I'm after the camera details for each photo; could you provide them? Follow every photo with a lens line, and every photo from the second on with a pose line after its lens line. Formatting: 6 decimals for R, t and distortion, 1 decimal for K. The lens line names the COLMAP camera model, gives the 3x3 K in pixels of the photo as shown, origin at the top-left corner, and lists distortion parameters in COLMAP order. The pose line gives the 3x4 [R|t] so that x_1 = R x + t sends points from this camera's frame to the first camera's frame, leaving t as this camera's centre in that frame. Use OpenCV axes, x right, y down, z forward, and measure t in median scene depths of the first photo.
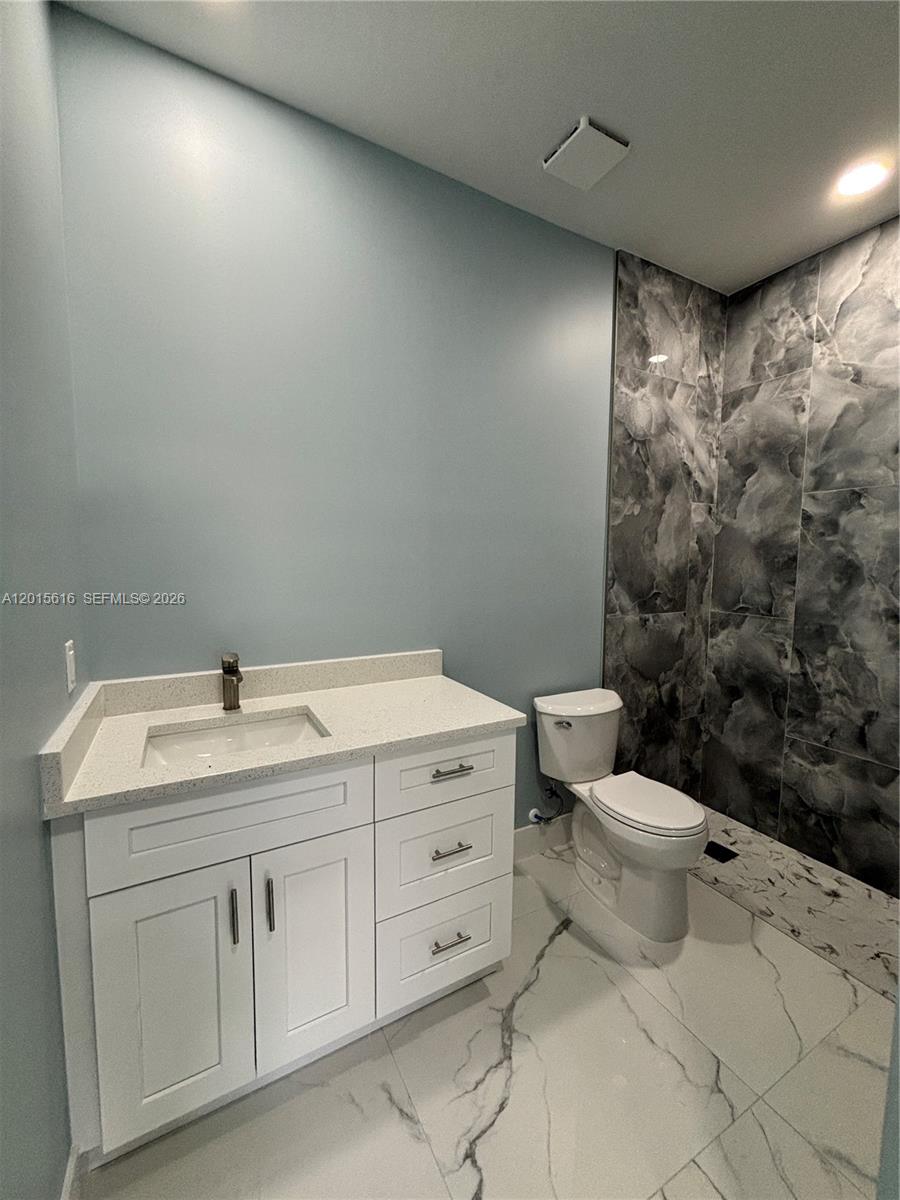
lens RADIAL K [[483.5, 0, 451.5], [0, 483.5, 598.8], [0, 0, 1]] dist [0.002757, -0.000556]
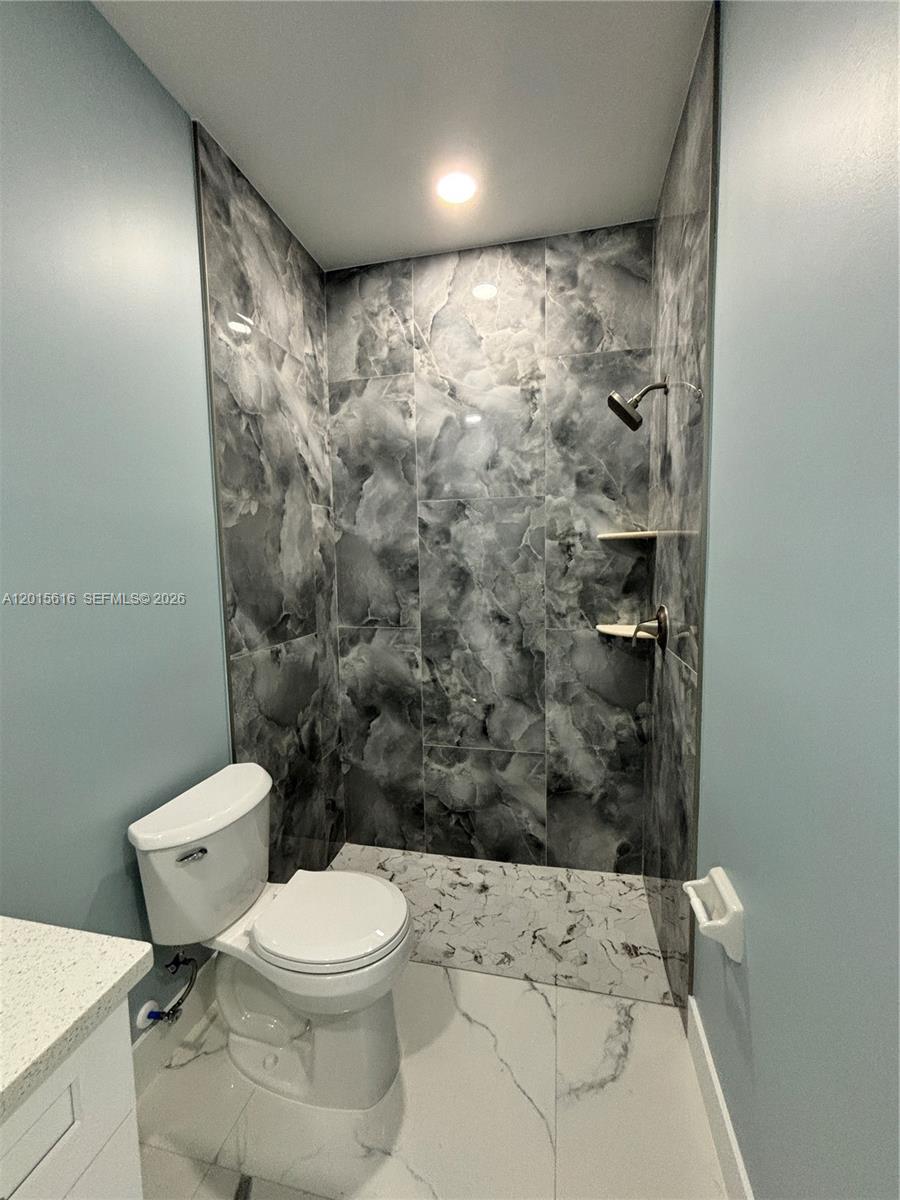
lens RADIAL K [[483.5, 0, 451.5], [0, 483.5, 598.8], [0, 0, 1]] dist [0.002757, -0.000556]
pose [[0.659671, -0.084195, 0.746823, 0.016716], [0.089783, 0.995417, 0.032916, -0.043277], [-0.746172, 0.045338, 0.664207, 0.293111]]
